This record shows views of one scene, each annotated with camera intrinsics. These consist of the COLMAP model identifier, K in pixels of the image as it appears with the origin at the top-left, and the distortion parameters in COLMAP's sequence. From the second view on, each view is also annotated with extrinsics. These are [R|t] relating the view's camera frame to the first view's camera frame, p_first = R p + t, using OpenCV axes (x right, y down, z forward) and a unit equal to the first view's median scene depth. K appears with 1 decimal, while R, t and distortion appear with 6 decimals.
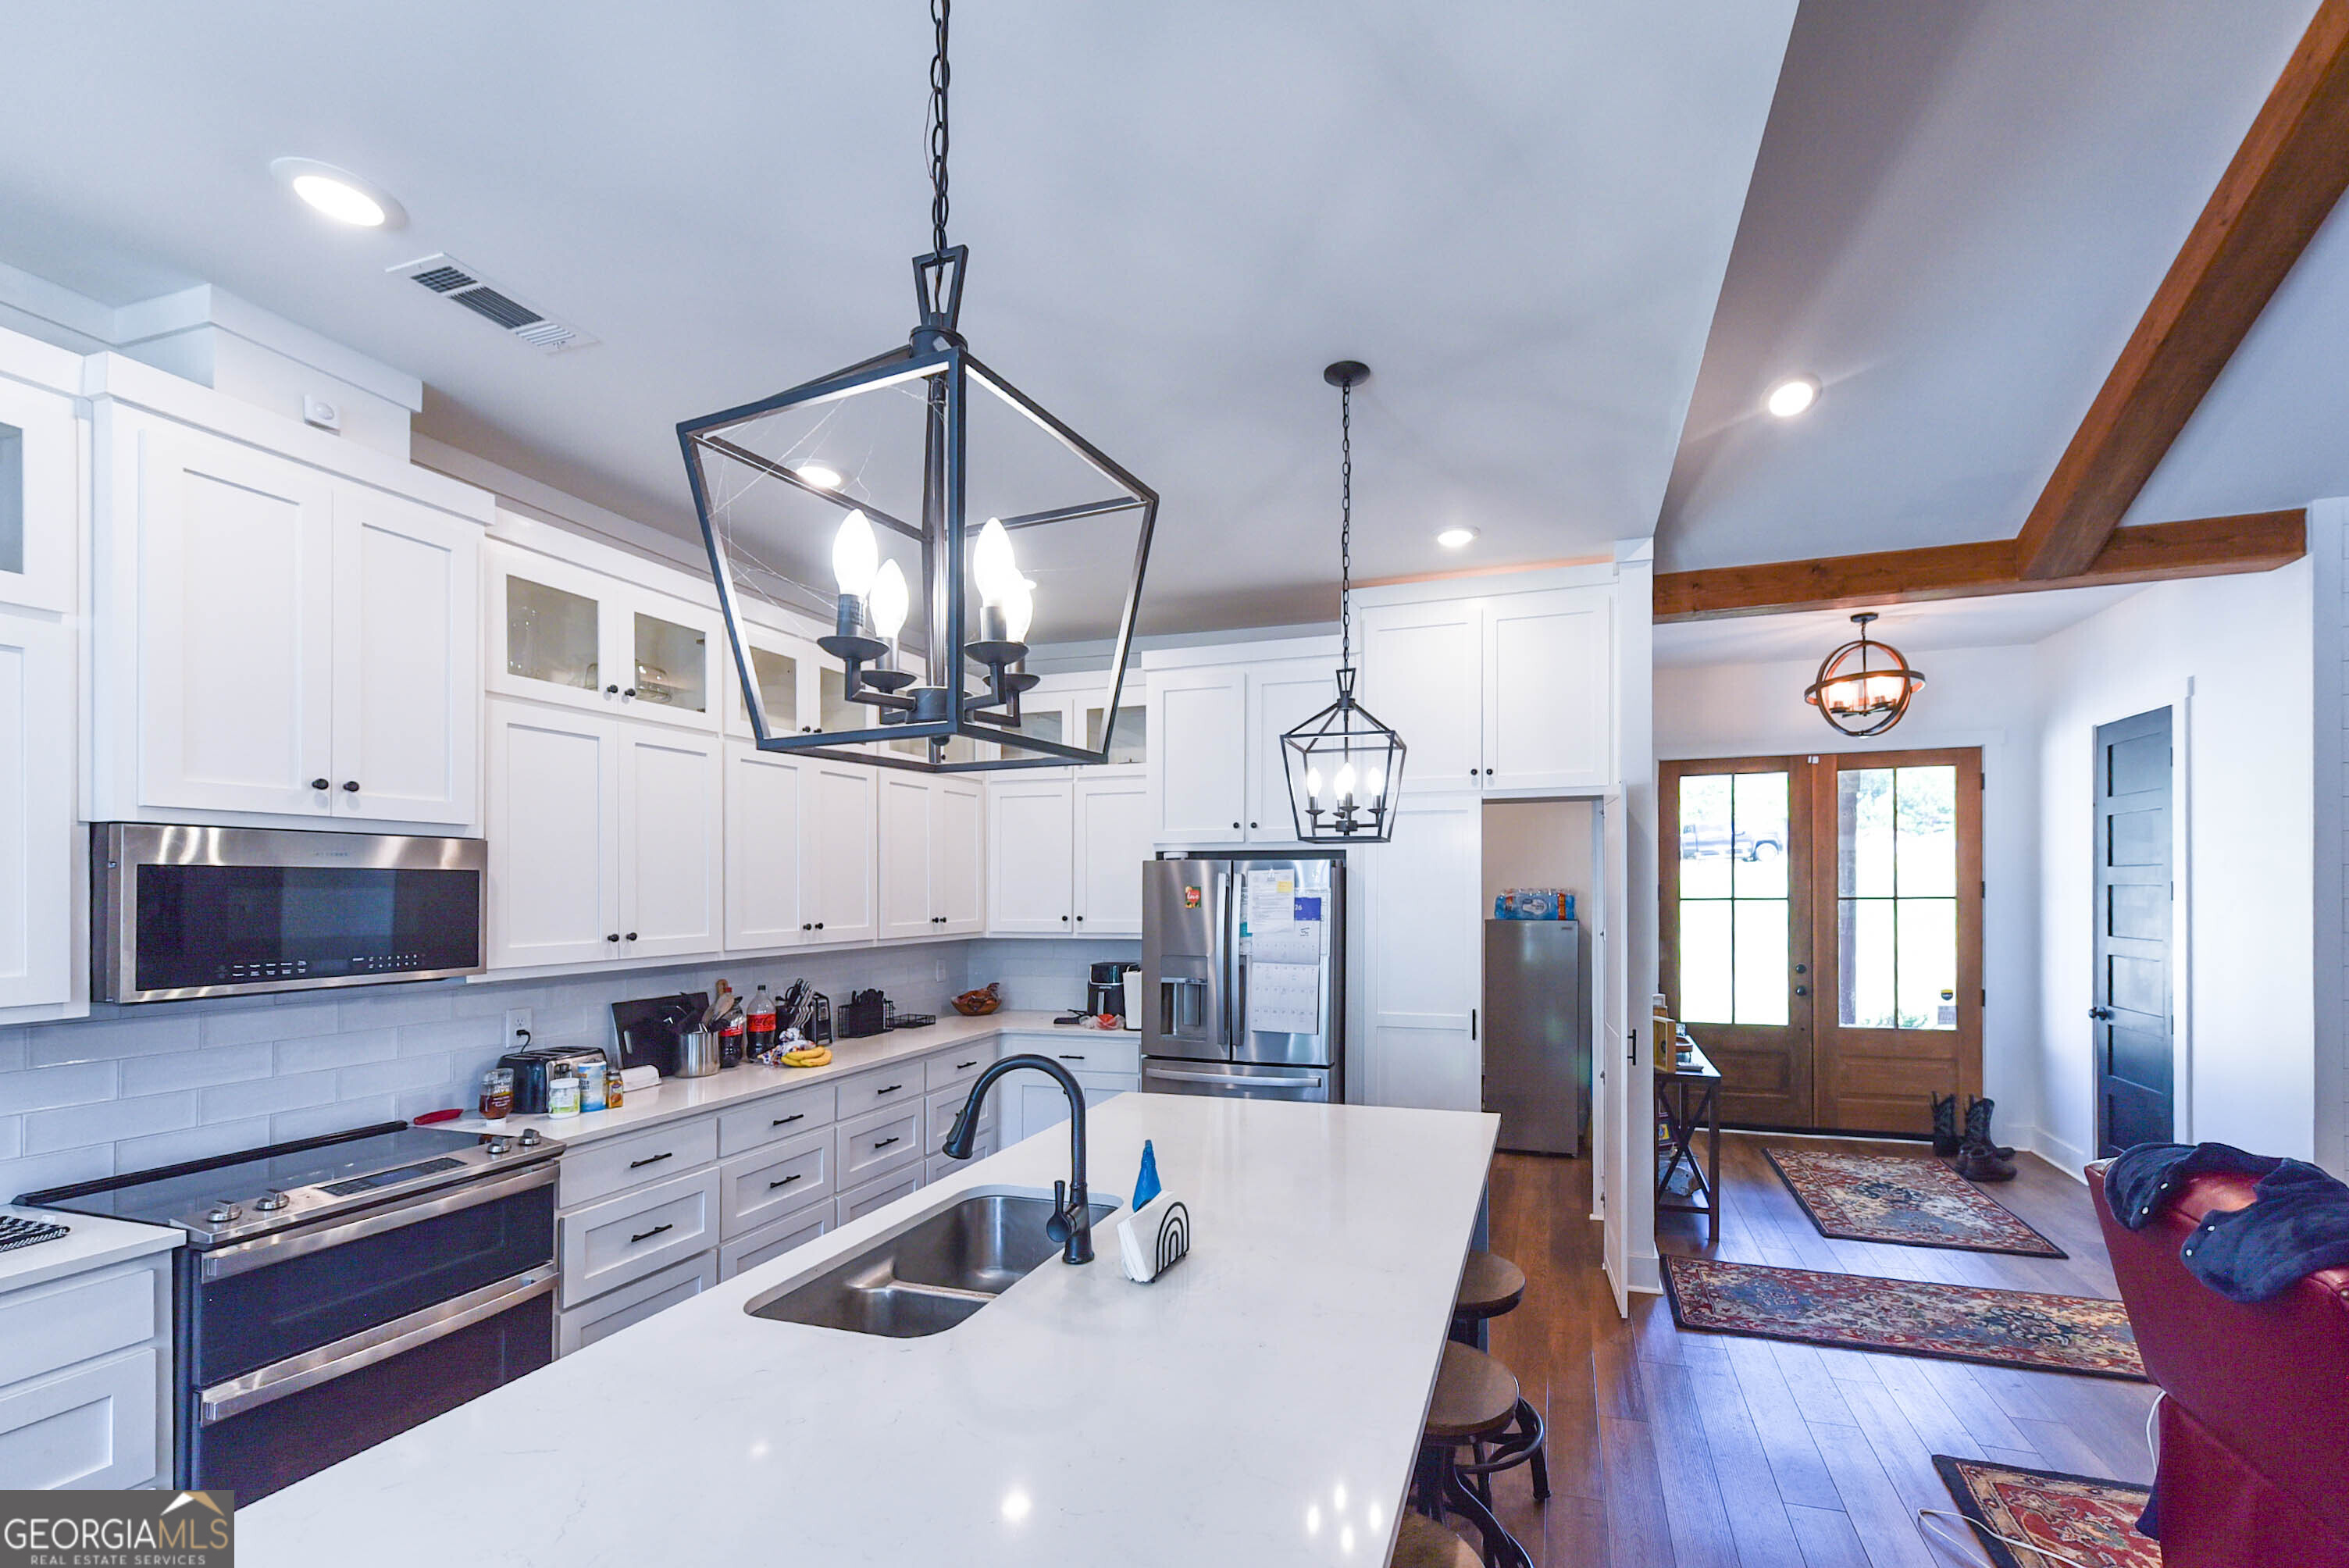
lens RADIAL K [[957.0, 0, 1257.3], [0, 957.0, 880.0], [0, 0, 1]] dist [0.000594, 0.000100]
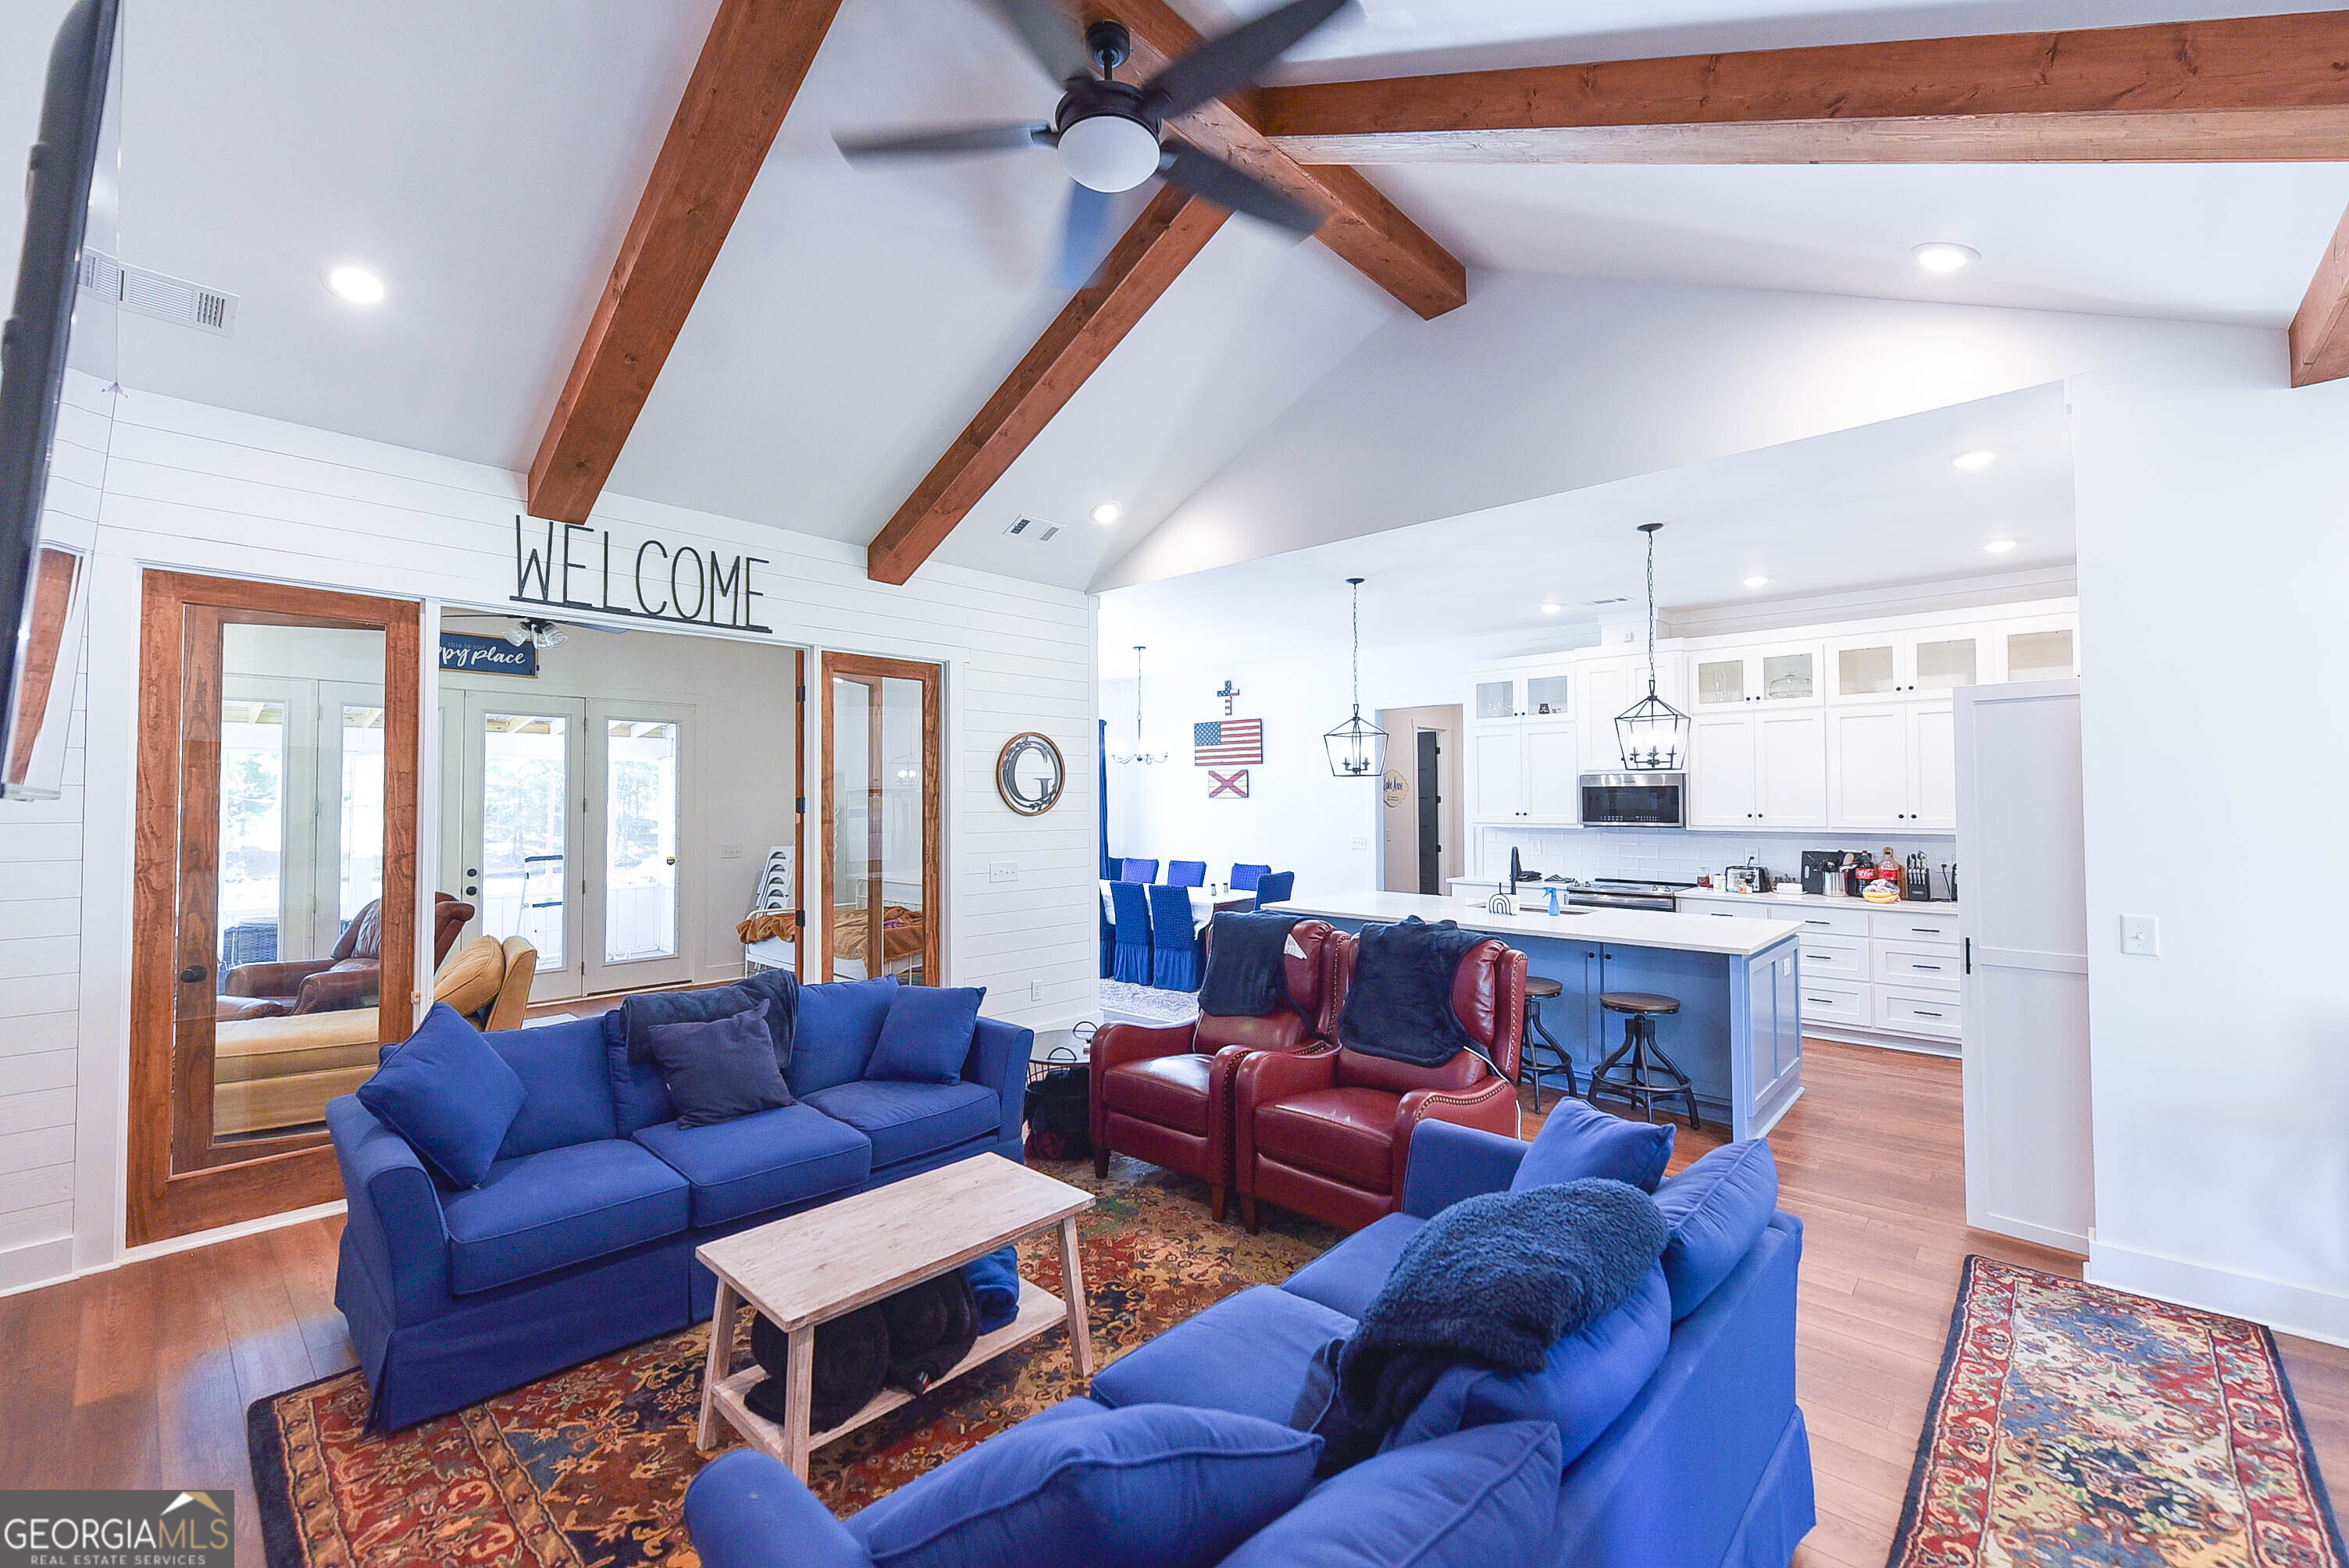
lens RADIAL K [[964.1, 0, 1189.5], [0, 964.1, 762.2], [0, 0, 1]] dist [-0.001712, -0.000072]
pose [[-0.423224, -0.026101, -0.905649, 1.344551], [0.012778, 0.999314, -0.034772, -0.000237], [0.905935, -0.026289, -0.422600, 0.585154]]
